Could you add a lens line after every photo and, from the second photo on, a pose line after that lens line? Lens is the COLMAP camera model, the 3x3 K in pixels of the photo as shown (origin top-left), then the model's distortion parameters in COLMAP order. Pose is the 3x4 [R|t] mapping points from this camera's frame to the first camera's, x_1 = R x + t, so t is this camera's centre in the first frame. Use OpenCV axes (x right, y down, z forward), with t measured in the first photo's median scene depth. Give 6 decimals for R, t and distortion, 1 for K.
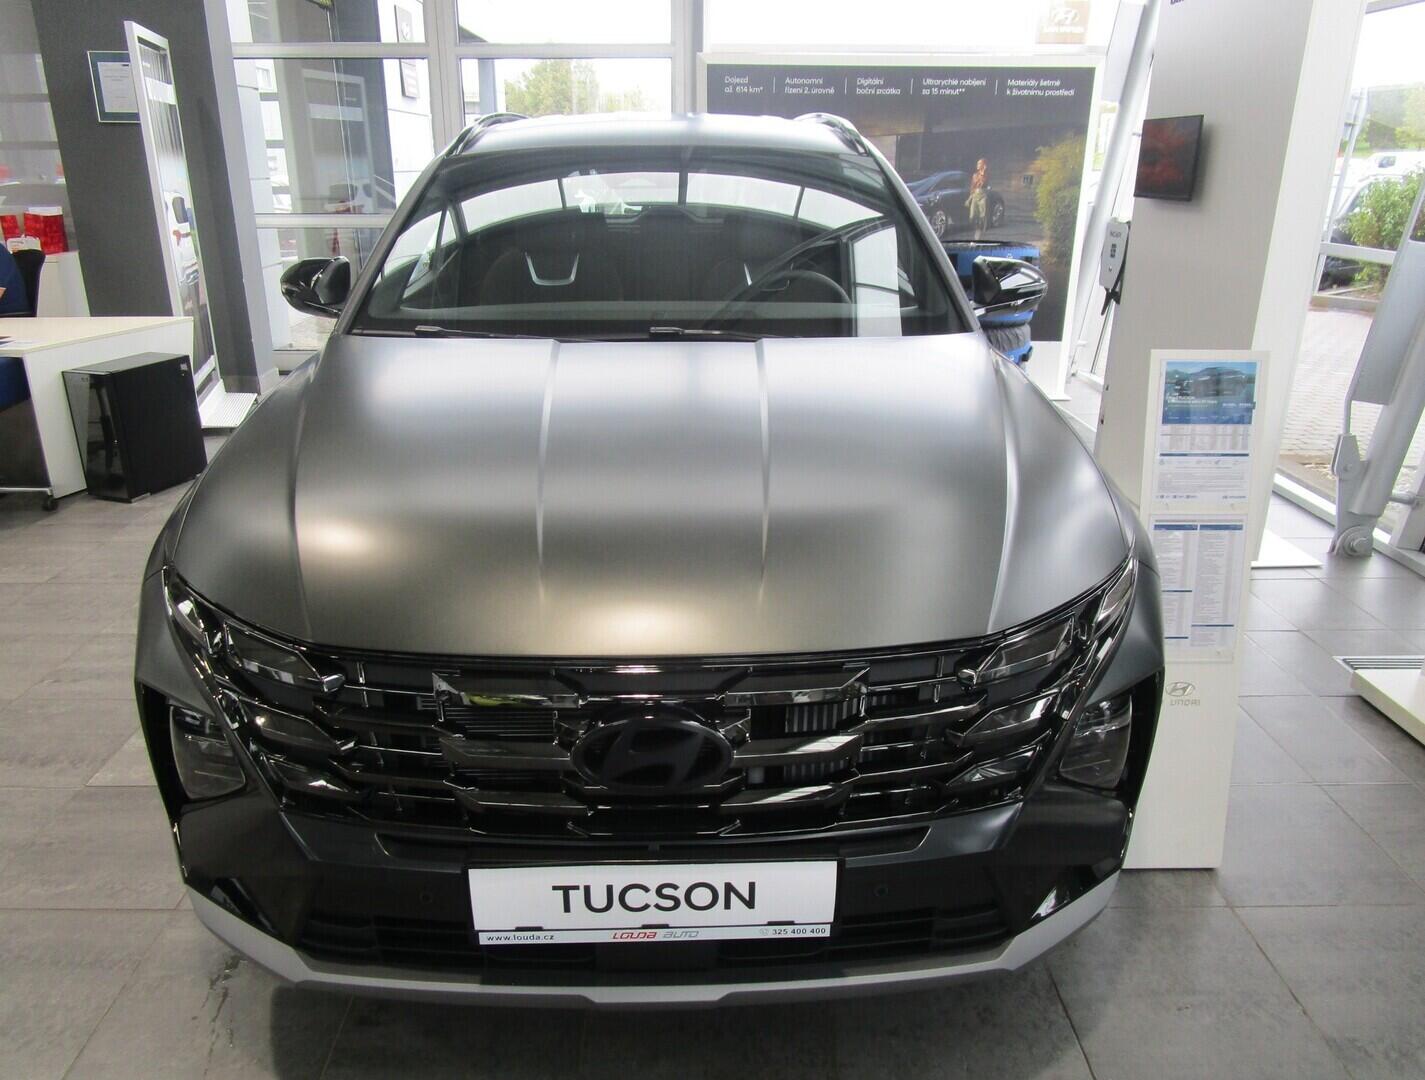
lens RADIAL K [[1028.1, 0, 700.3], [0, 1028.1, 534.5], [0, 0, 1]] dist [-0.018102, -0.001135]
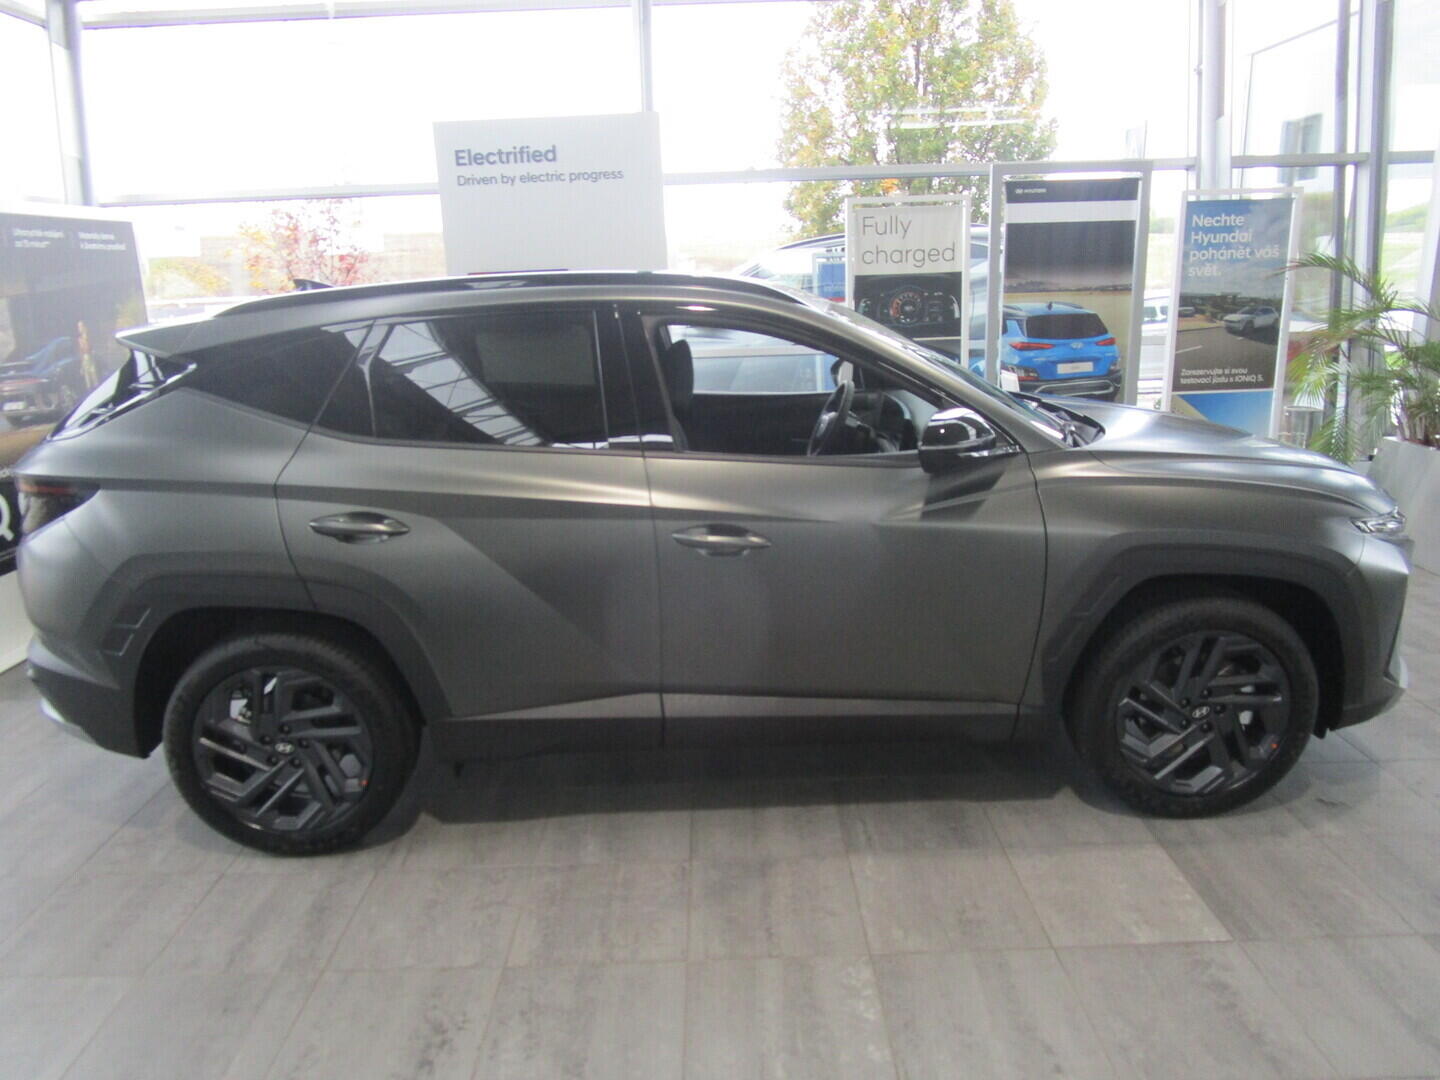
lens RADIAL K [[1032.5, 0, 710.2], [0, 1032.5, 538.4], [0, 0, 1]] dist [-0.029568, 0.013375]
pose [[0.006600, -0.255679, 0.966739, -1.644655], [0.376955, 0.896077, 0.234417, -0.579263], [-0.926208, 0.362870, 0.102294, 1.387459]]
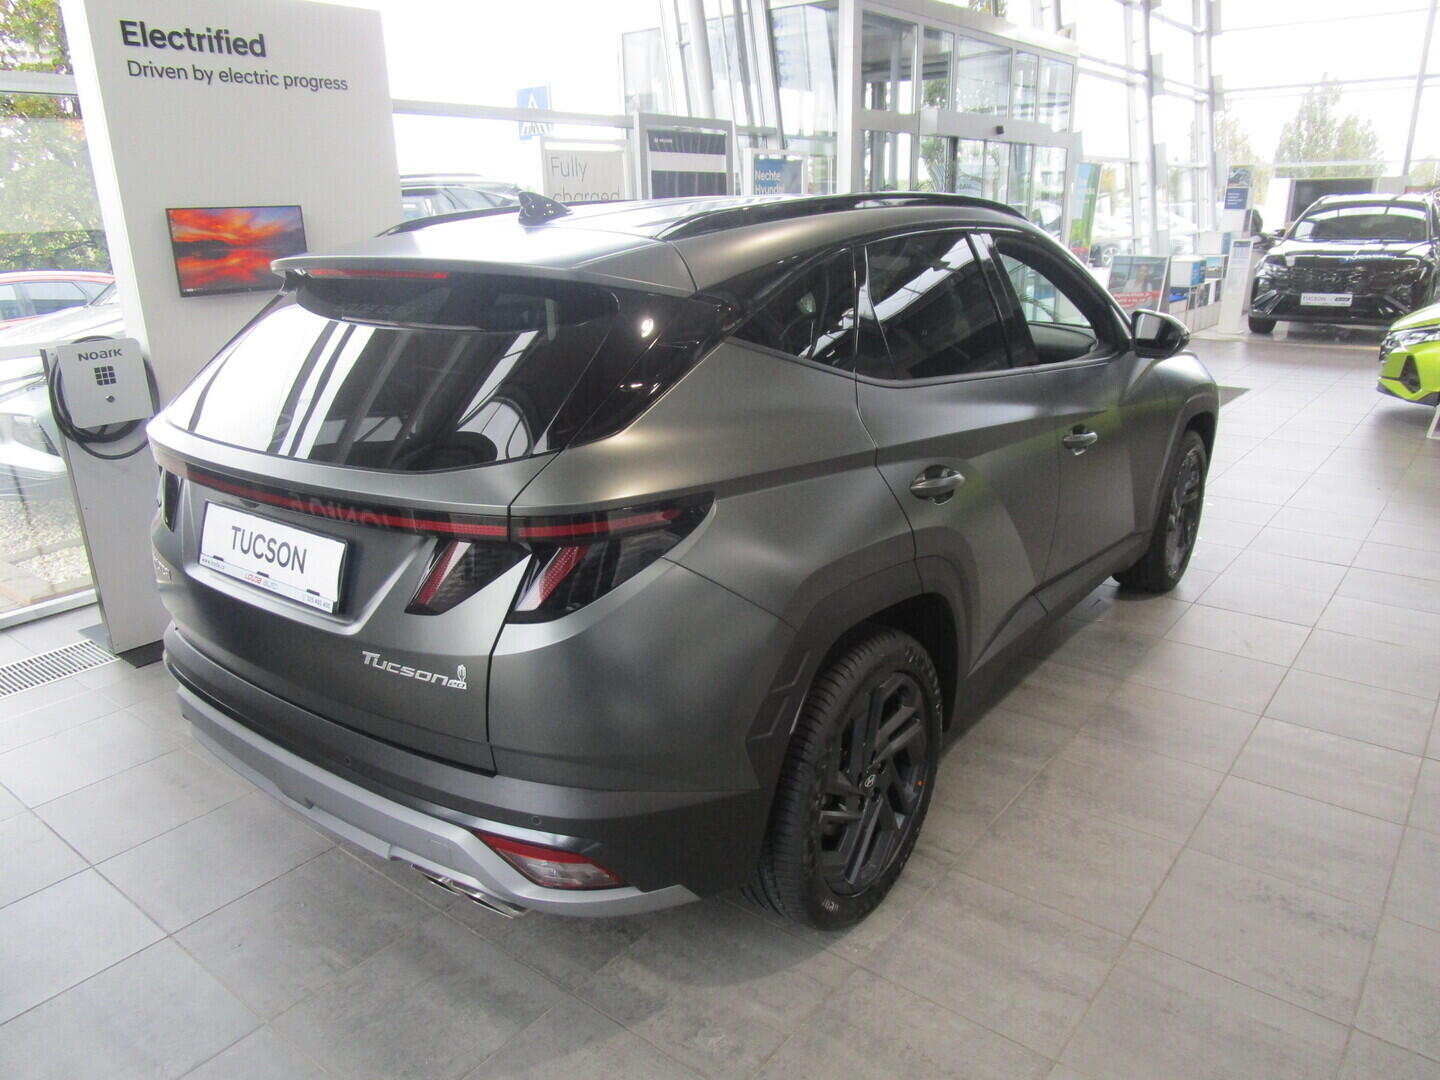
lens RADIAL K [[1032.5, 0, 711.0], [0, 1032.5, 546.0], [0, 0, 1]] dist [-0.029568, 0.013375]
pose [[-0.773815, -0.183057, 0.606384, -0.926421], [0.237530, 0.803604, 0.545711, -1.036244], [-0.587189, 0.566314, -0.578358, 2.672615]]
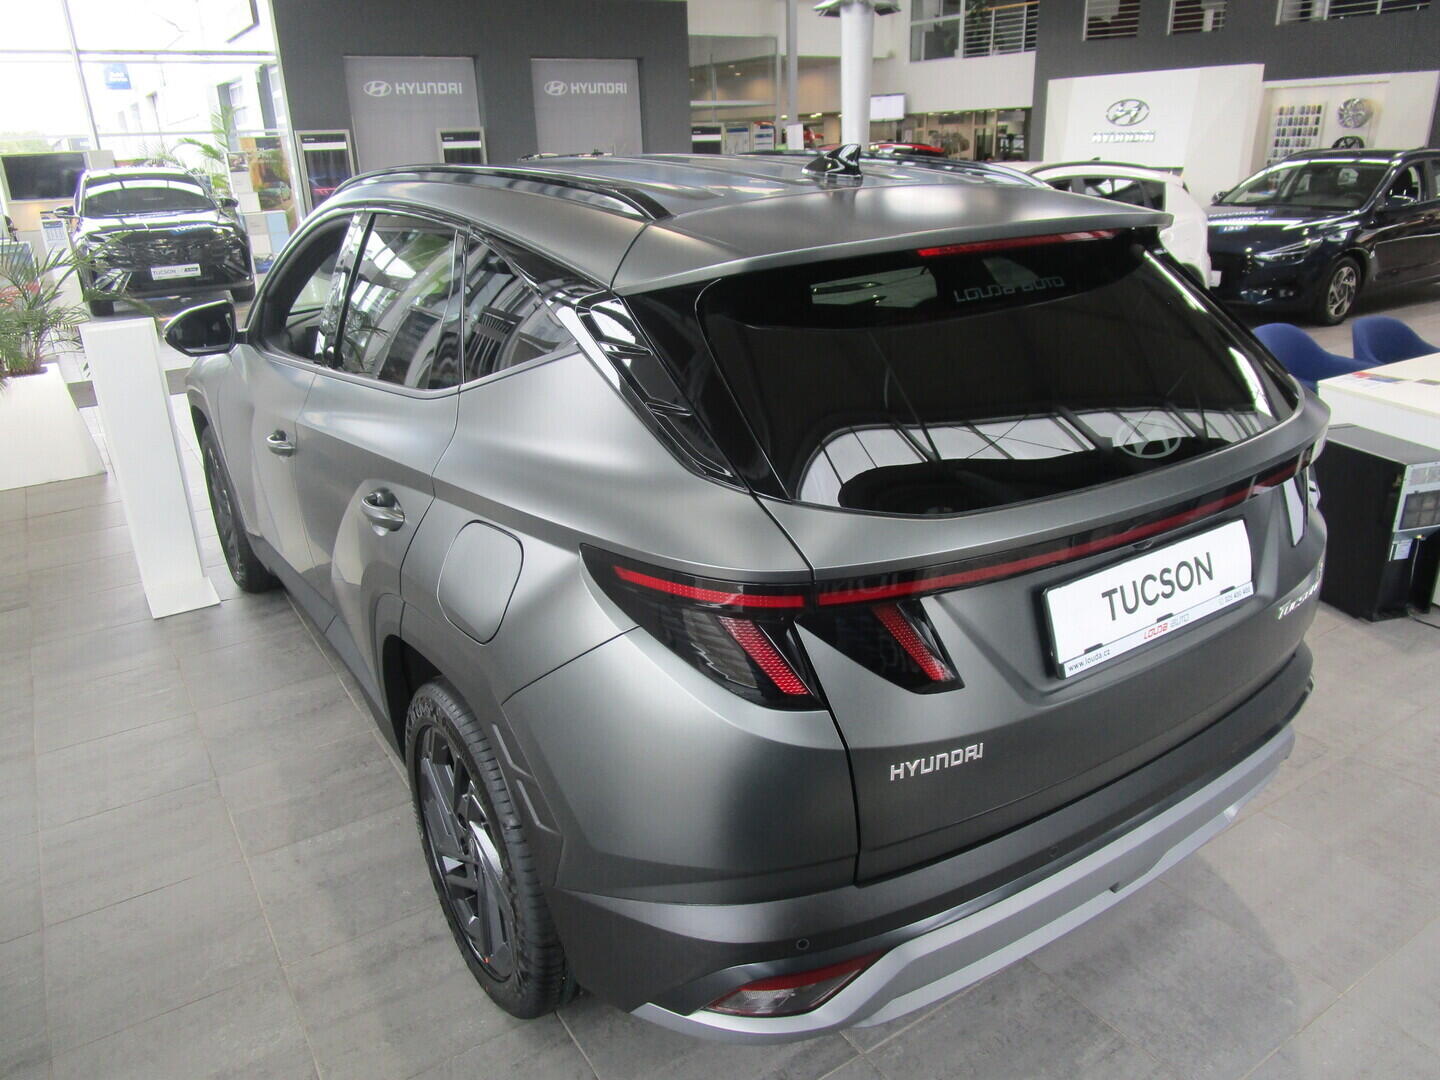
lens RADIAL K [[1032.5, 0, 708.9], [0, 1032.5, 551.0], [0, 0, 1]] dist [-0.029568, 0.013375]
pose [[-0.846871, 0.219186, -0.484527, 0.525959], [-0.155077, 0.769728, 0.619250, -1.052396], [0.508685, 0.599564, -0.617869, 2.652185]]
